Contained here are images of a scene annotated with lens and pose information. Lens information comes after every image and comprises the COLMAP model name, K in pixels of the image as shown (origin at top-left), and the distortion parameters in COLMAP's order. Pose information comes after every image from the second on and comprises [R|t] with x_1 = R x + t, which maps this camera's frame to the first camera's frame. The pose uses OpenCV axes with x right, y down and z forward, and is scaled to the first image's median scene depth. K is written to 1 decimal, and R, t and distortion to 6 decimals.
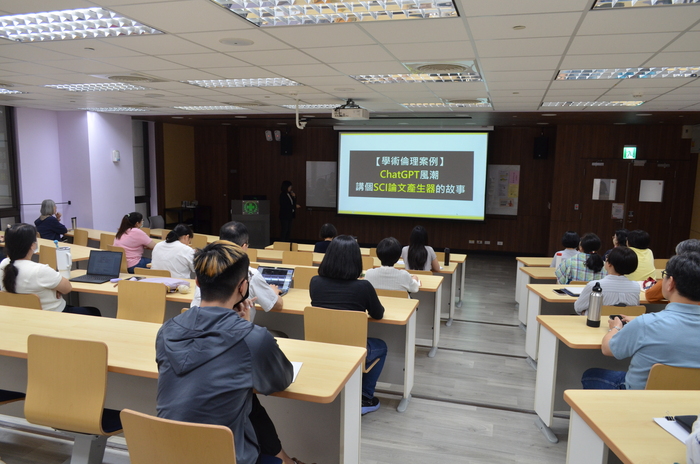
lens RADIAL K [[539.4, 0, 351.5], [0, 539.4, 229.1], [0, 0, 1]] dist [-0.003902, 0.000147]
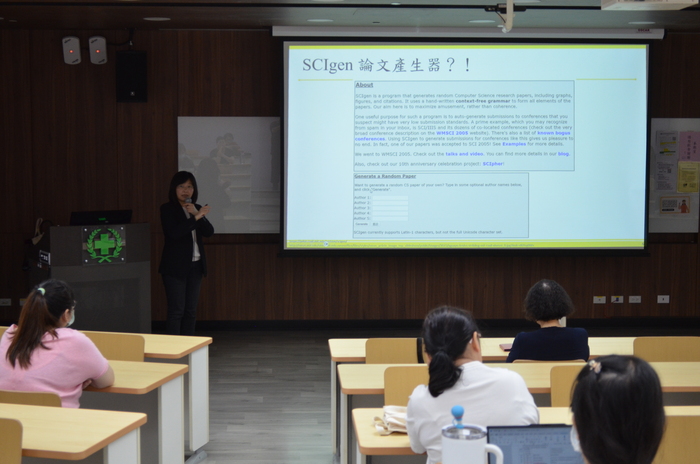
lens RADIAL K [[1267.6, 0, 349.5], [0, 1267.6, 232.7], [0, 0, 1]] dist [-0.047850, 0.000000]
pose [[0.946885, -0.045445, 0.318345, -0.279261], [0.053904, 0.998387, -0.017807, -0.022179], [-0.317022, 0.034021, 0.947808, 0.117146]]
